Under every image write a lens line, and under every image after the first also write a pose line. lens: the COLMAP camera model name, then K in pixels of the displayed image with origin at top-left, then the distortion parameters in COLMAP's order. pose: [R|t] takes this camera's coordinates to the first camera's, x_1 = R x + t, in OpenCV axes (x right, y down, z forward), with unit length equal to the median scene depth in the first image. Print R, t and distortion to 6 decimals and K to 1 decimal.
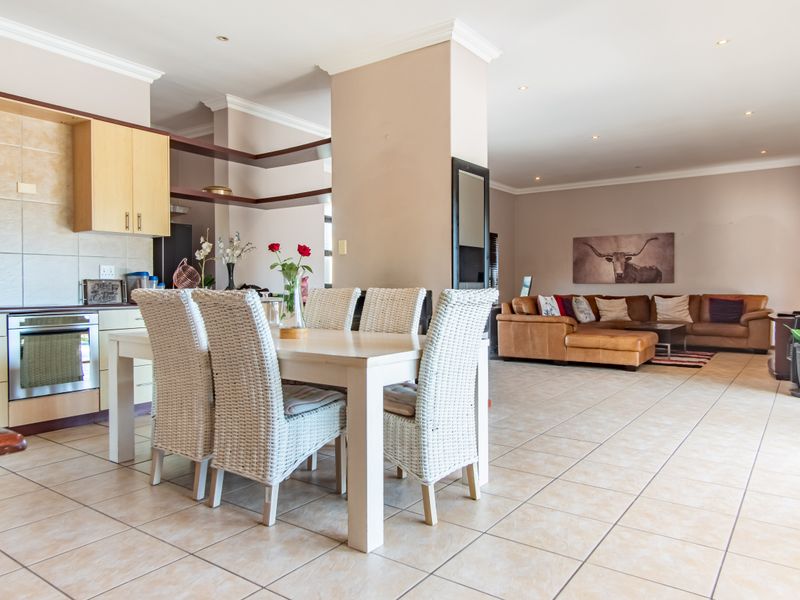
lens RADIAL K [[564.1, 0, 393.7], [0, 564.1, 295.7], [0, 0, 1]] dist [-0.003448, 0.004790]
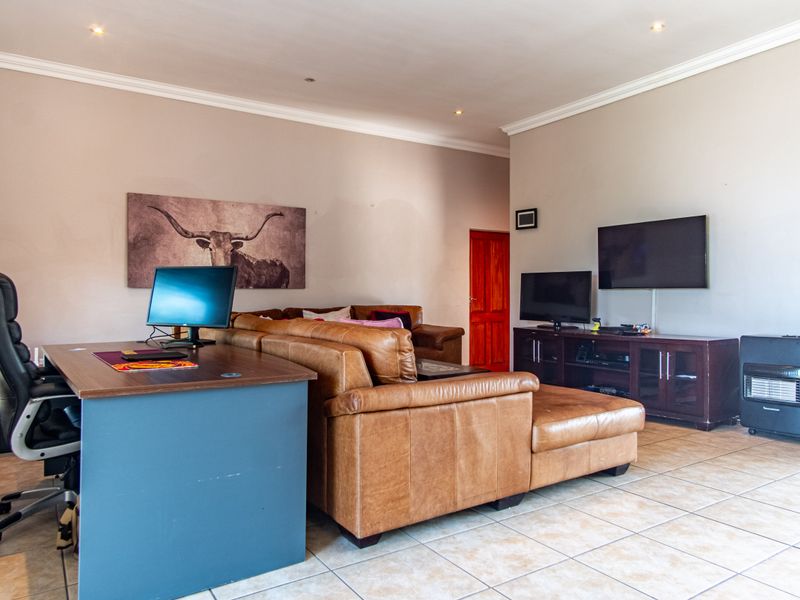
lens RADIAL K [[564.1, 0, 393.7], [0, 564.1, 295.7], [0, 0, 1]] dist [-0.003448, 0.004790]
pose [[0.356117, -0.000603, 0.934441, -0.059567], [0.013355, 0.999901, -0.004444, -0.011120], [-0.934346, 0.014062, 0.356090, 0.719986]]
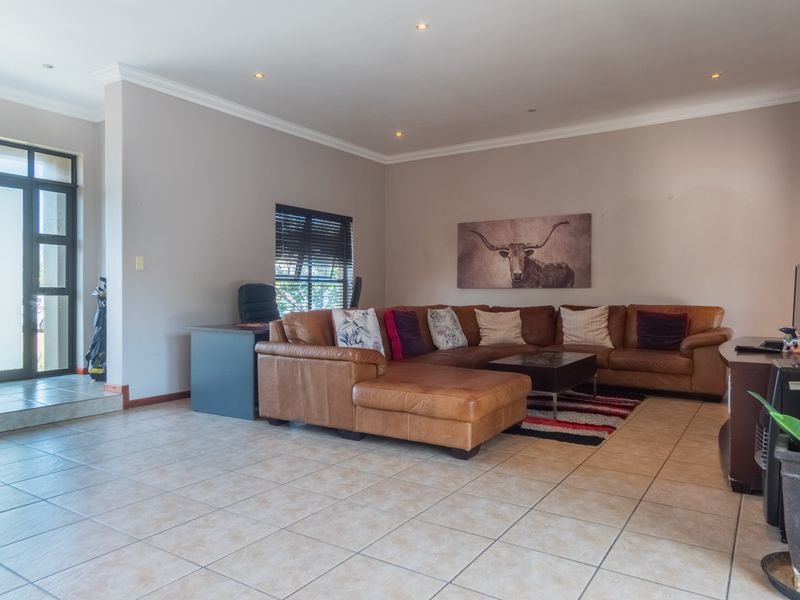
lens RADIAL K [[564.1, 0, 393.7], [0, 564.1, 295.7], [0, 0, 1]] dist [-0.003448, 0.004790]
pose [[0.999017, 0.001411, 0.044313, 0.241585], [-0.001063, 0.999969, -0.007859, -0.007735], [-0.044323, 0.007805, 0.998987, 0.348667]]
